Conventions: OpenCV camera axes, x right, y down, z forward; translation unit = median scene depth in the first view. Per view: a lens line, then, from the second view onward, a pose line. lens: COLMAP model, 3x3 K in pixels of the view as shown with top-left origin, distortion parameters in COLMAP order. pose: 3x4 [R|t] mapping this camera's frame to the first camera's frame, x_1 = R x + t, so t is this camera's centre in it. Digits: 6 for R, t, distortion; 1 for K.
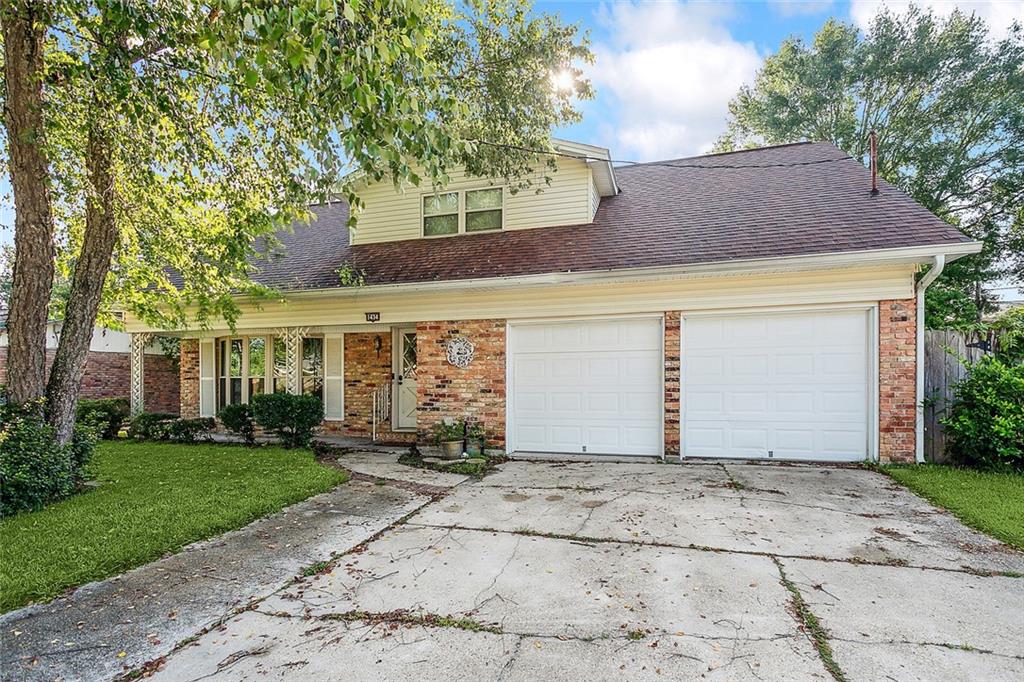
lens RADIAL K [[503.0, 0, 514.7], [0, 503.0, 389.9], [0, 0, 1]] dist [-0.000031, 0.000179]
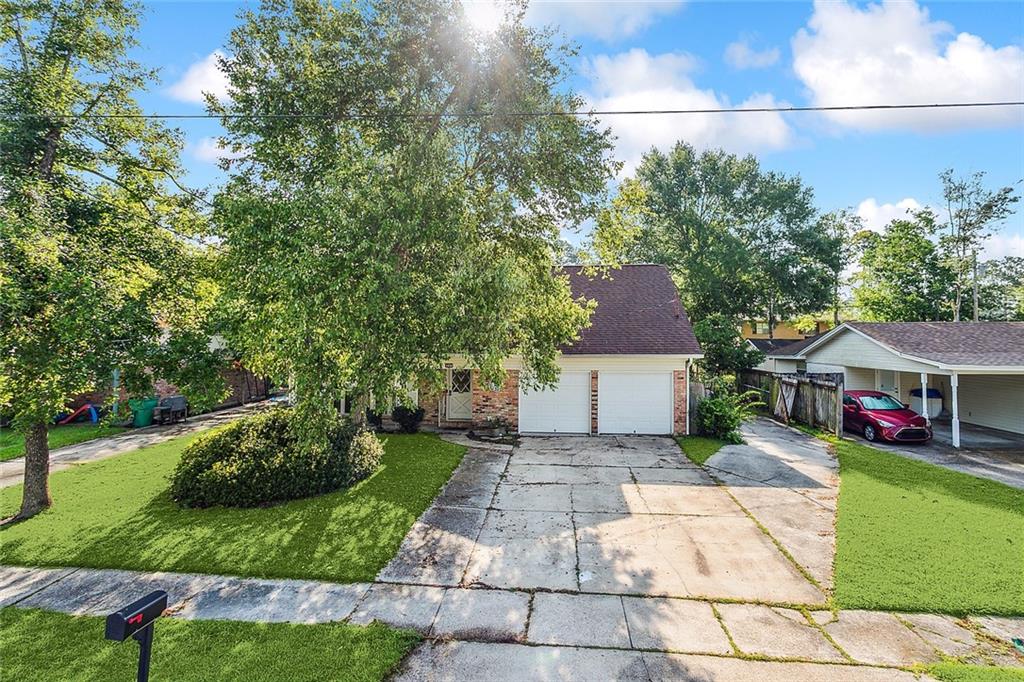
lens RADIAL K [[490.2, 0, 513.8], [0, 490.2, 344.0], [0, 0, 1]] dist [-0.000966, 0.000289]
pose [[0.981586, 0.007742, 0.190862, -0.482057], [-0.005272, 0.999896, -0.013443, -0.246544], [-0.190946, 0.012189, 0.981525, -1.139609]]
